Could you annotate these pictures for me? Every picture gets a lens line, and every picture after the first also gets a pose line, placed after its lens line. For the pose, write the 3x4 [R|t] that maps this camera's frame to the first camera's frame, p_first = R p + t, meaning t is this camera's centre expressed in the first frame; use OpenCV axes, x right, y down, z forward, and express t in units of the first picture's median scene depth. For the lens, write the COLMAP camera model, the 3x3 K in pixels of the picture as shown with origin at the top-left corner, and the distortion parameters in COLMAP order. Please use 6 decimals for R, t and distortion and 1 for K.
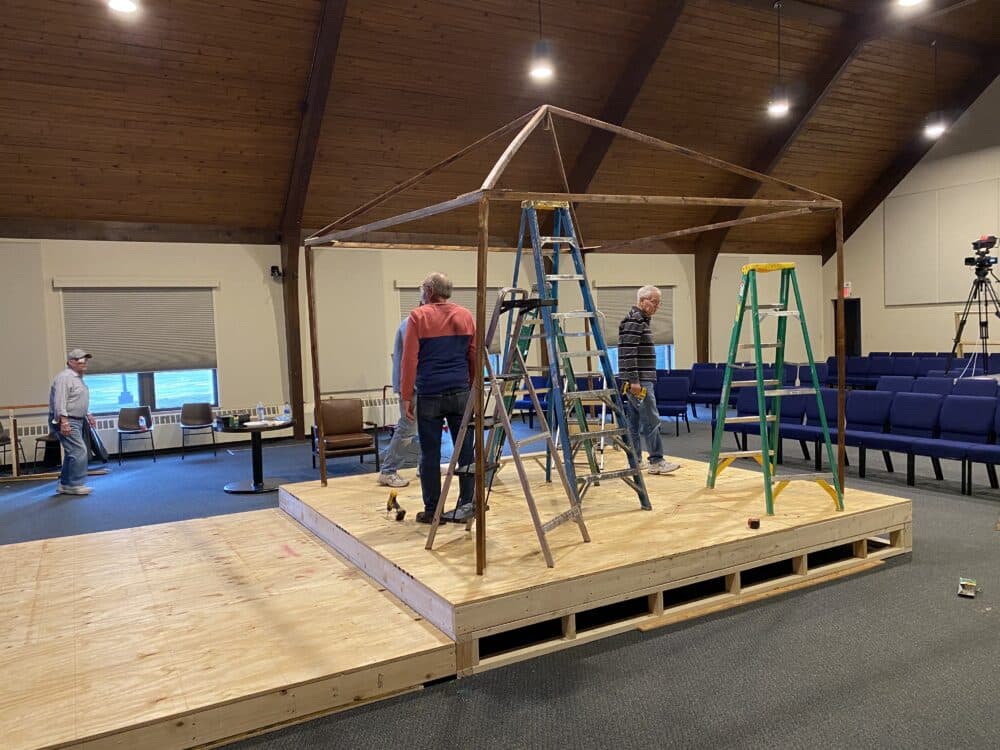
lens RADIAL K [[762.5, 0, 497.3], [0, 762.5, 376.9], [0, 0, 1]] dist [0.030414, -0.030141]
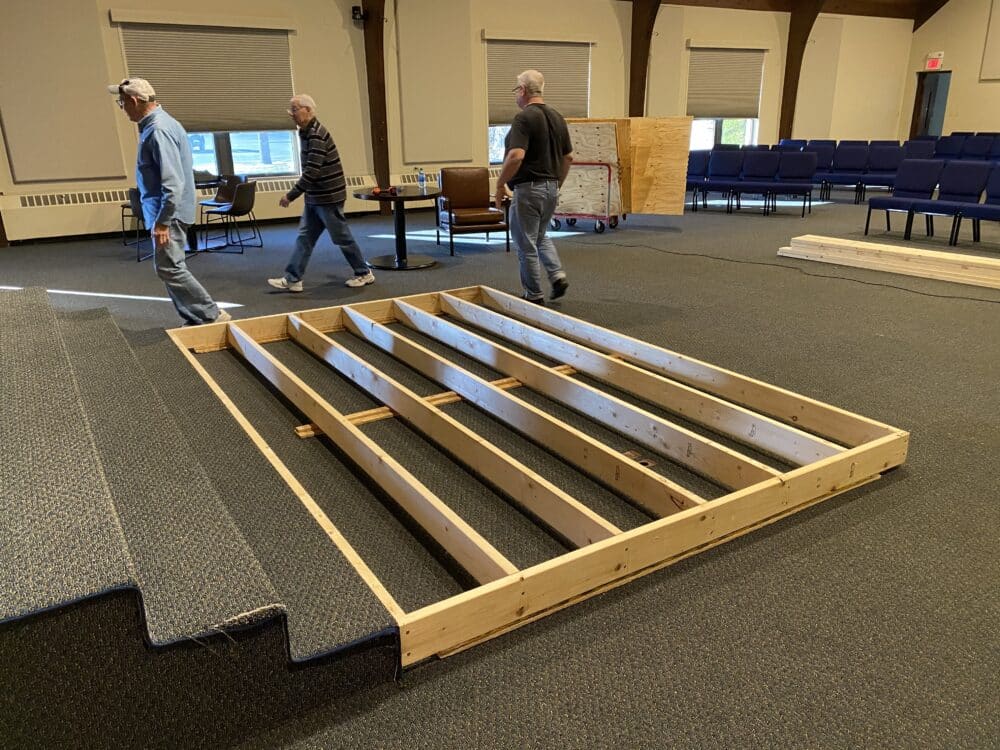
lens RADIAL K [[762.5, 0, 502.2], [0, 762.5, 374.4], [0, 0, 1]] dist [0.030414, -0.030141]
pose [[0.998263, 0.005164, 0.058683, -0.193092], [-0.020857, 0.962607, 0.270096, 0.017939], [-0.055094, -0.270851, 0.961043, 0.061328]]
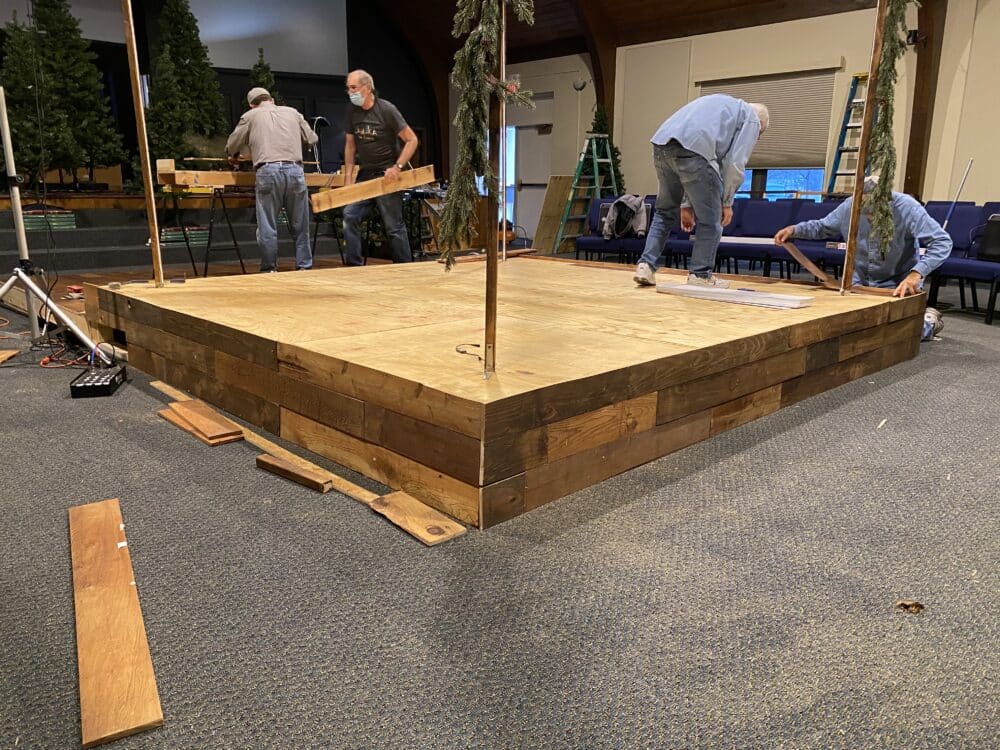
lens RADIAL K [[762.5, 0, 500.9], [0, 762.5, 373.2], [0, 0, 1]] dist [0.030414, -0.030141]
pose [[0.248715, 0.264557, -0.931746, 0.446589], [-0.077653, 0.964324, 0.253078, 0.024390], [0.965459, 0.009408, 0.260386, 0.451628]]
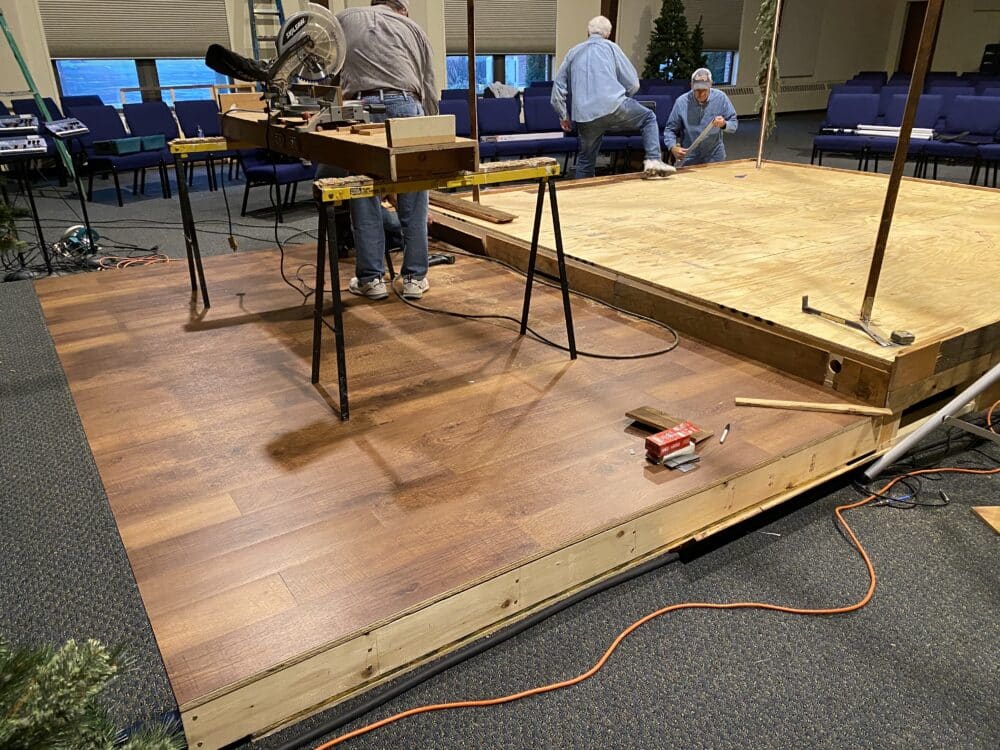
lens RADIAL K [[762.5, 0, 494.4], [0, 762.5, 372.0], [0, 0, 1]] dist [0.030414, -0.030141]
pose [[0.997688, -0.005555, 0.067740, -0.159339], [-0.017445, 0.942336, 0.334215, 0.024272], [-0.065690, -0.334624, 0.940060, 0.114149]]
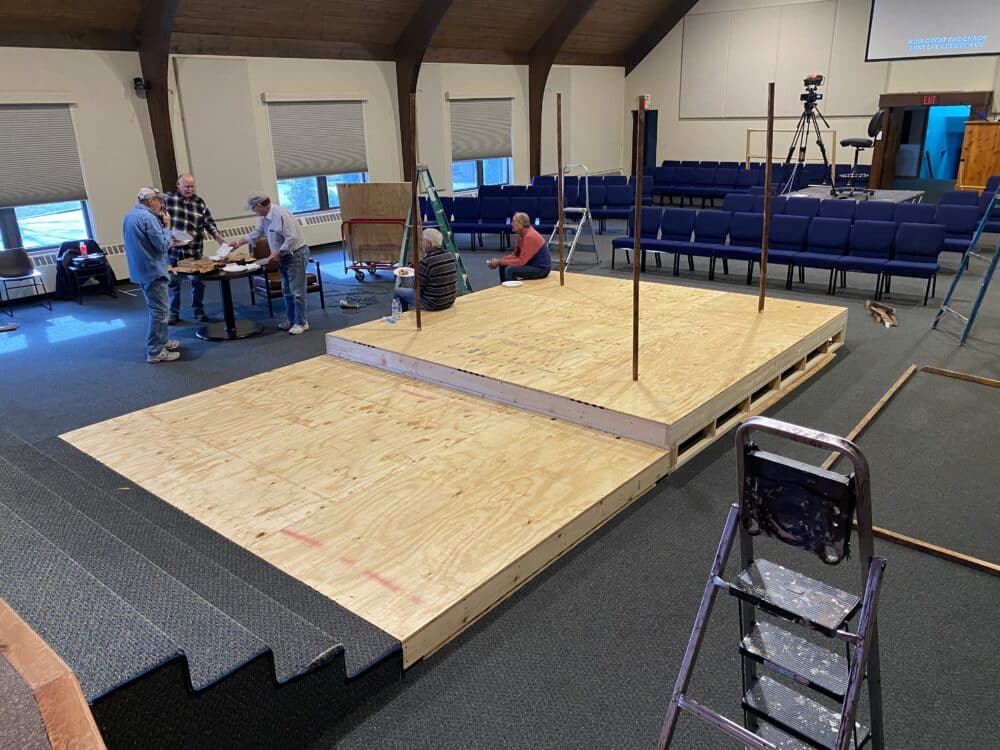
lens RADIAL K [[762.5, 0, 495.2], [0, 762.5, 370.8], [0, 0, 1]] dist [0.030414, -0.030141]
pose [[0.935757, -0.104162, 0.336912, -0.261560], [0.013154, 0.965027, 0.261819, -0.049650], [-0.352401, -0.240567, 0.904401, -0.027993]]
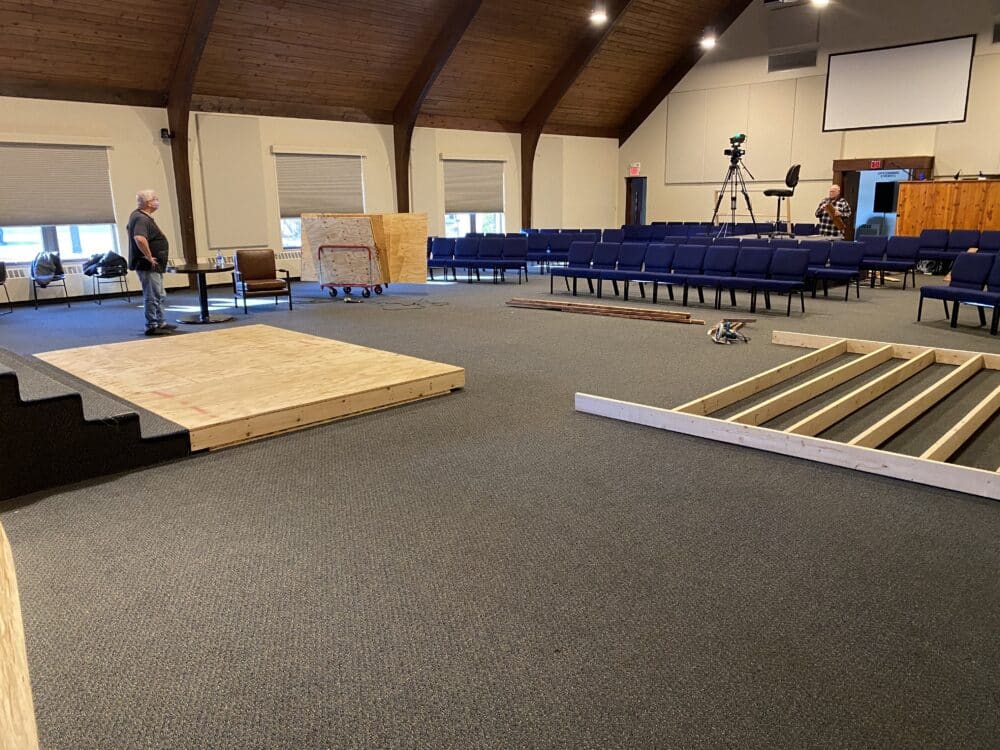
lens RADIAL K [[762.5, 0, 499.3], [0, 762.5, 376.7], [0, 0, 1]] dist [0.030414, -0.030141]
pose [[0.962644, -0.037703, 0.268131, -0.151472], [-0.006725, 0.986623, 0.162877, 0.024522], [-0.270685, -0.158596, 0.949514, -0.239905]]
